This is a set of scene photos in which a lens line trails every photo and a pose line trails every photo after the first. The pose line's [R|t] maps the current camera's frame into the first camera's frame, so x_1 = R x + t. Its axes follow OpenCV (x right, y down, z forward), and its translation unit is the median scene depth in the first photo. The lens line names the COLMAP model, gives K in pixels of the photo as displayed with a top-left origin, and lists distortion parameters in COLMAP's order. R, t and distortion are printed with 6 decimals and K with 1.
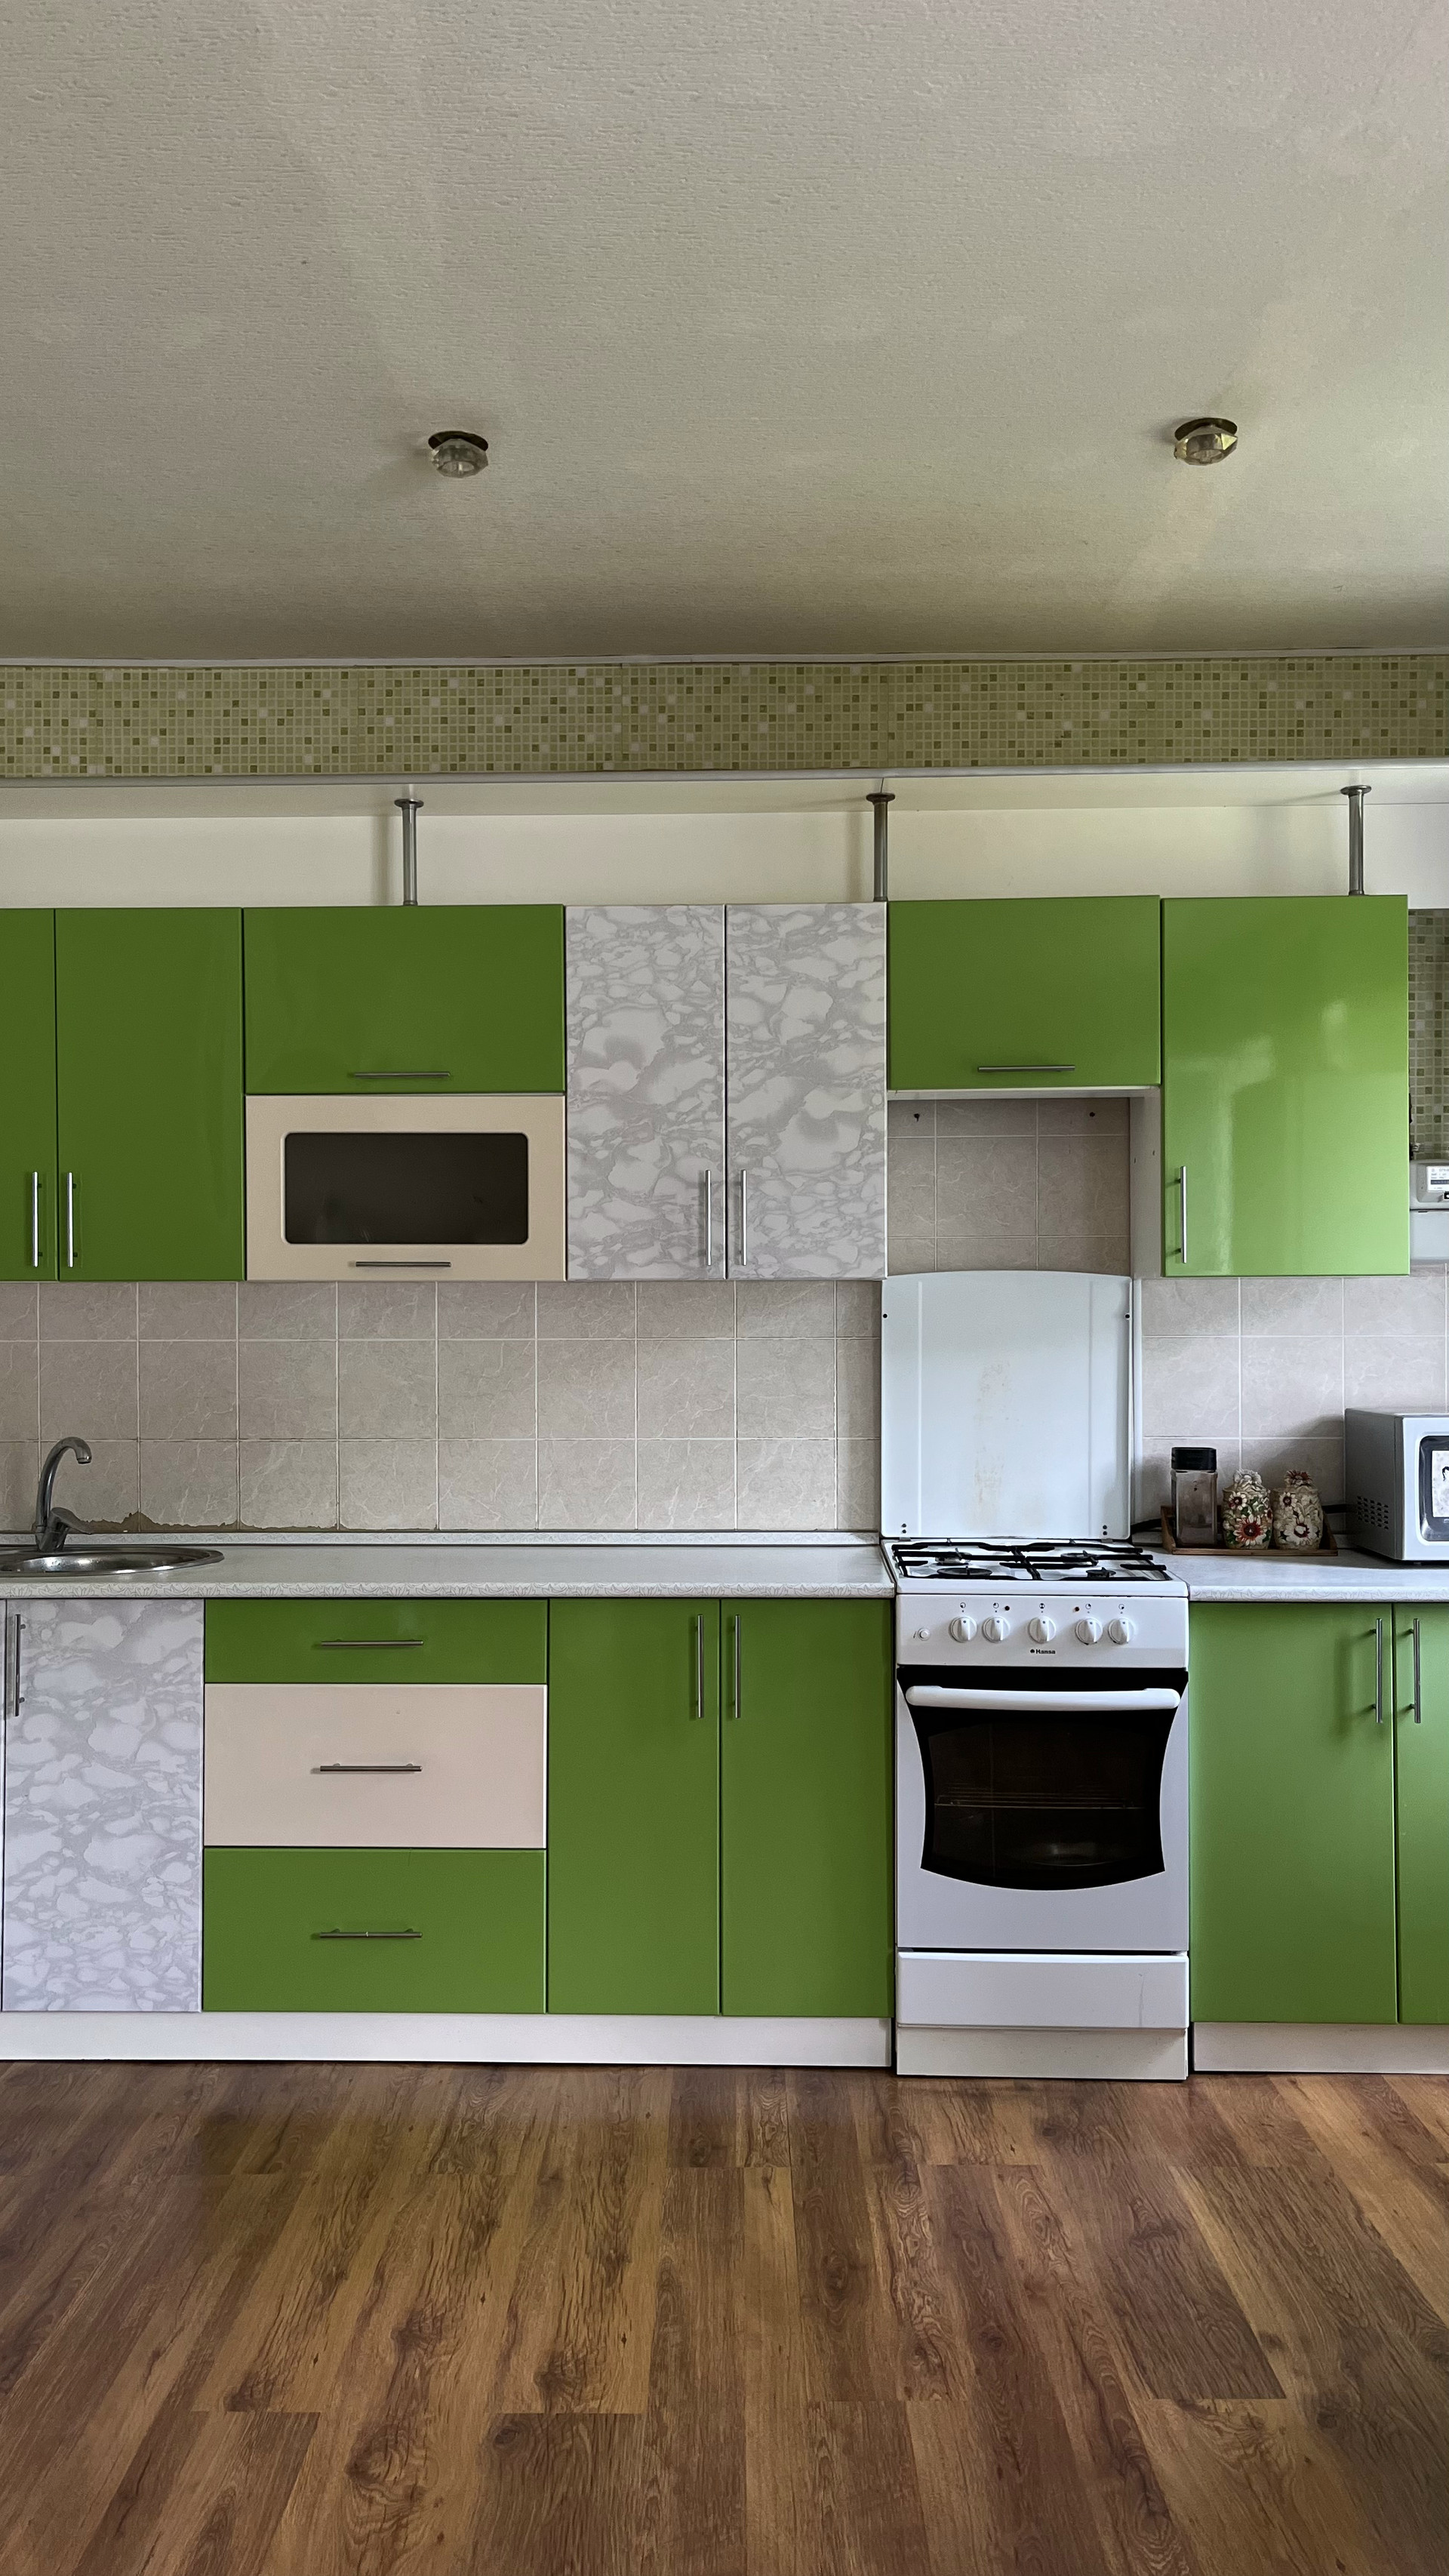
lens RADIAL K [[2000.8, 0, 716.8], [0, 2000.8, 1293.2], [0, 0, 1]] dist [0.025969, -0.000541]
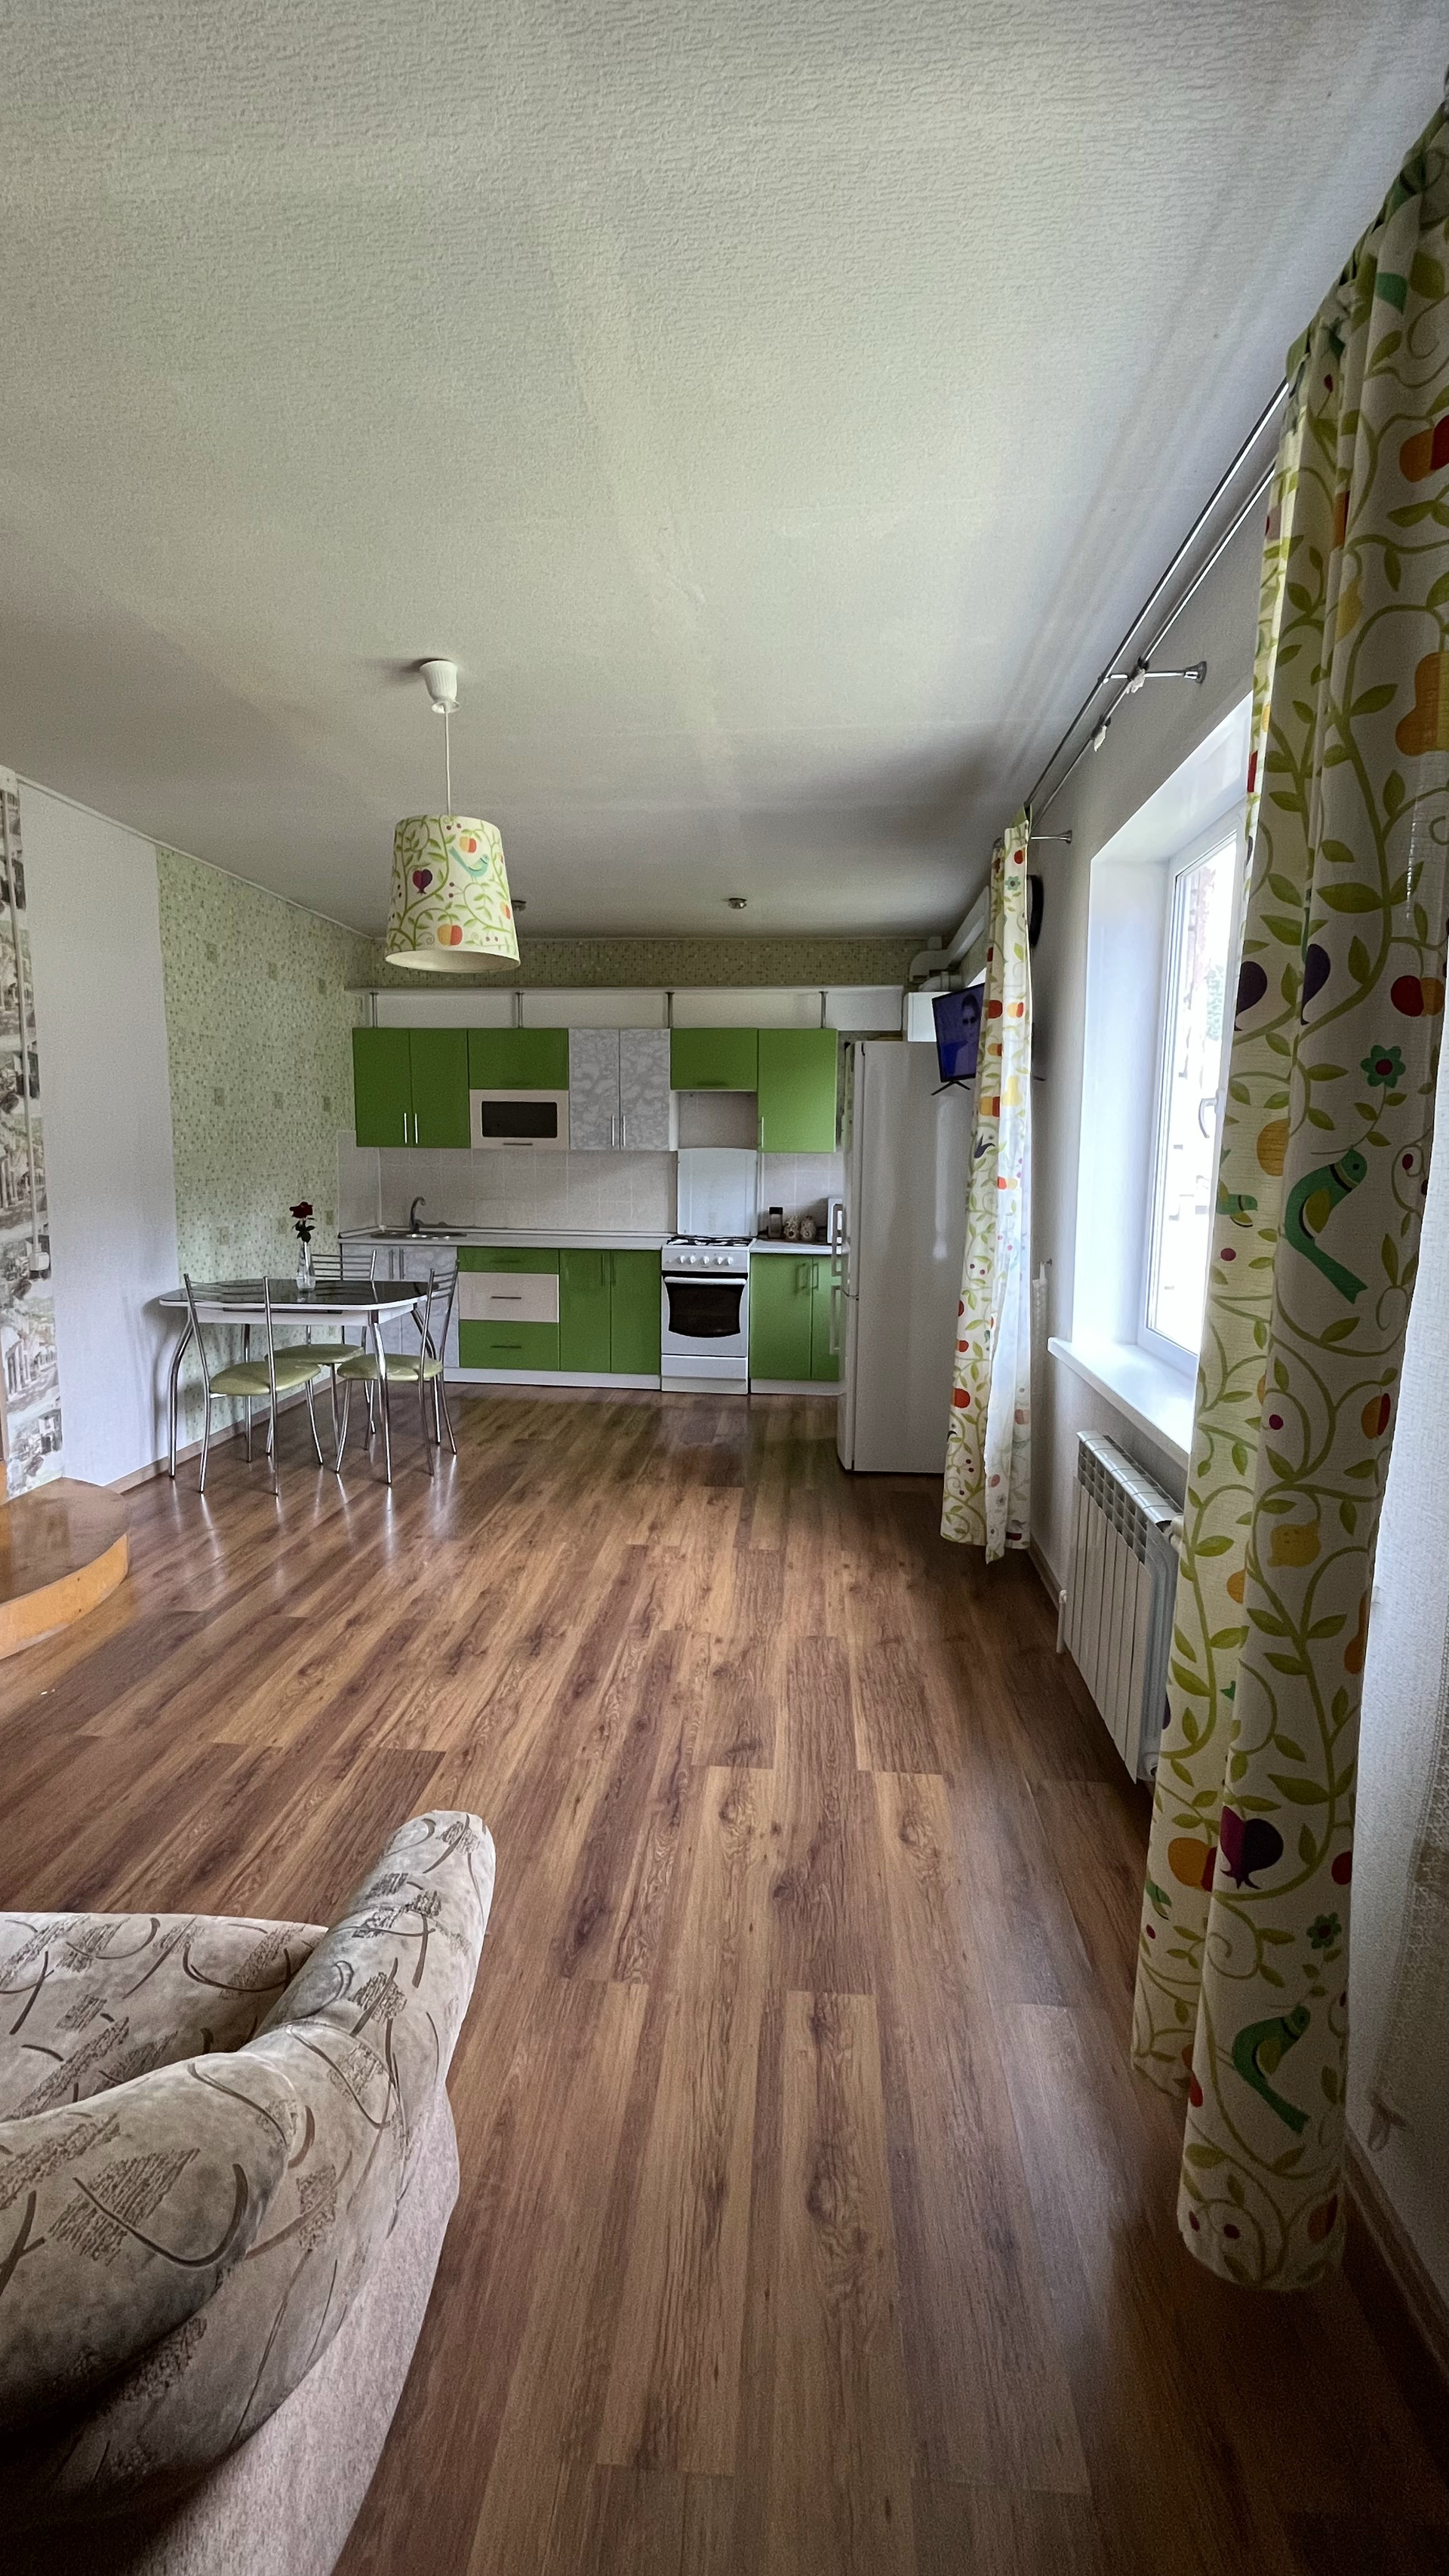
lens RADIAL K [[1040.2, 0, 727.1], [0, 1040.2, 1289.5], [0, 0, 1]] dist [0.000731, -0.000158]
pose [[0.997267, 0.025999, -0.069154, 0.293492], [-0.015617, 0.989068, 0.146631, -0.033055], [0.072211, -0.145150, 0.986771, -0.636696]]
